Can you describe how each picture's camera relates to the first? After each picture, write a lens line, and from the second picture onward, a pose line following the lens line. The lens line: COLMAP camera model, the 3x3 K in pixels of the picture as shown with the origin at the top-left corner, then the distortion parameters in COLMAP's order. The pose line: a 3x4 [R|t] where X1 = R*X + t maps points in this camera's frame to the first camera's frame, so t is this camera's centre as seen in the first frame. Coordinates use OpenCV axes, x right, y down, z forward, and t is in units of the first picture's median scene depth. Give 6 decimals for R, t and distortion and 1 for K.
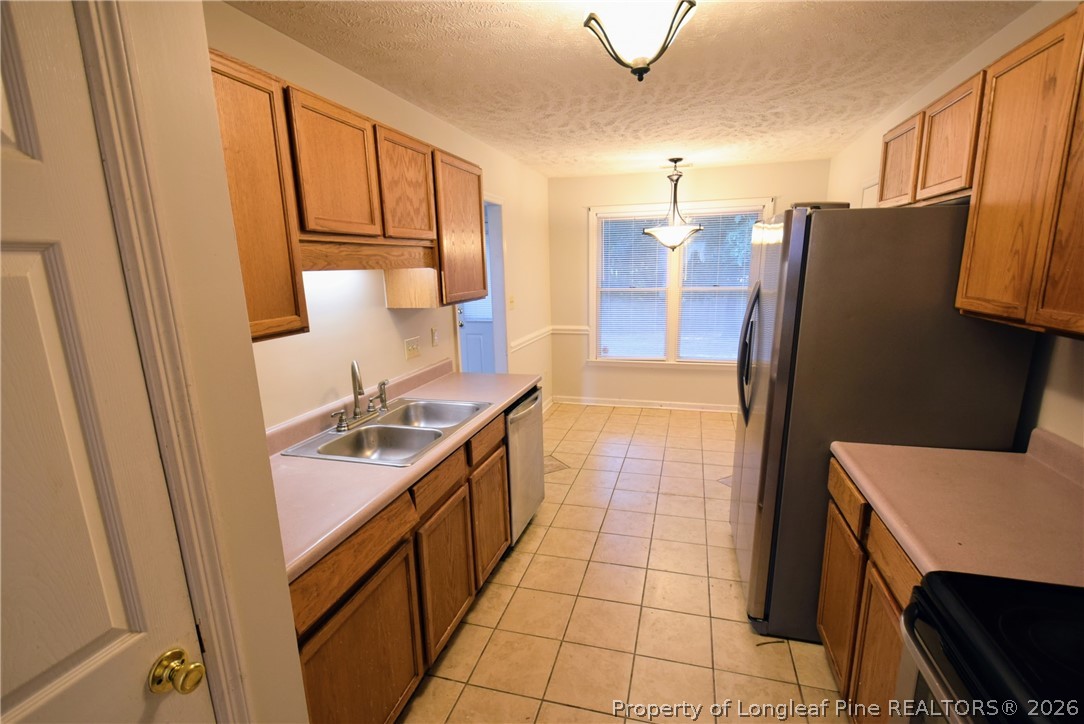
lens RADIAL K [[491.1, 0, 544.0], [0, 491.1, 381.9], [0, 0, 1]] dist [0.001593, 0.000109]
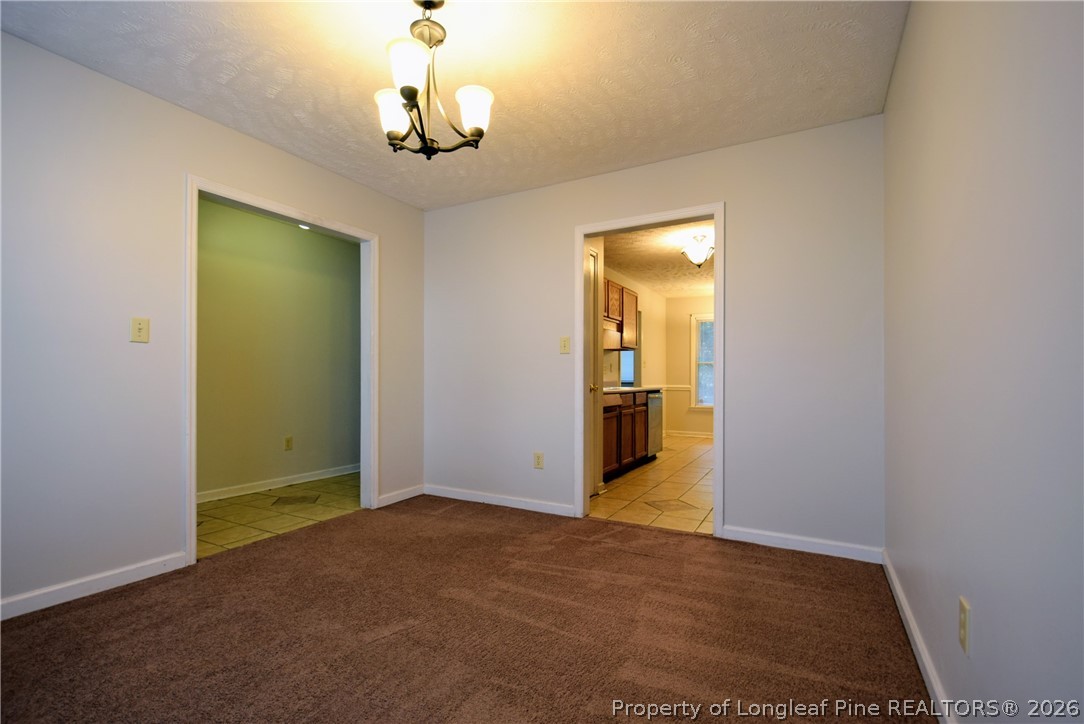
lens RADIAL K [[491.1, 0, 544.0], [0, 491.1, 381.9], [0, 0, 1]] dist [0.001593, 0.000109]
pose [[0.974462, 0.027960, -0.222806, -0.037258], [-0.078119, 0.972451, -0.219627, 0.571047], [0.210527, 0.231424, 0.949801, -1.333532]]
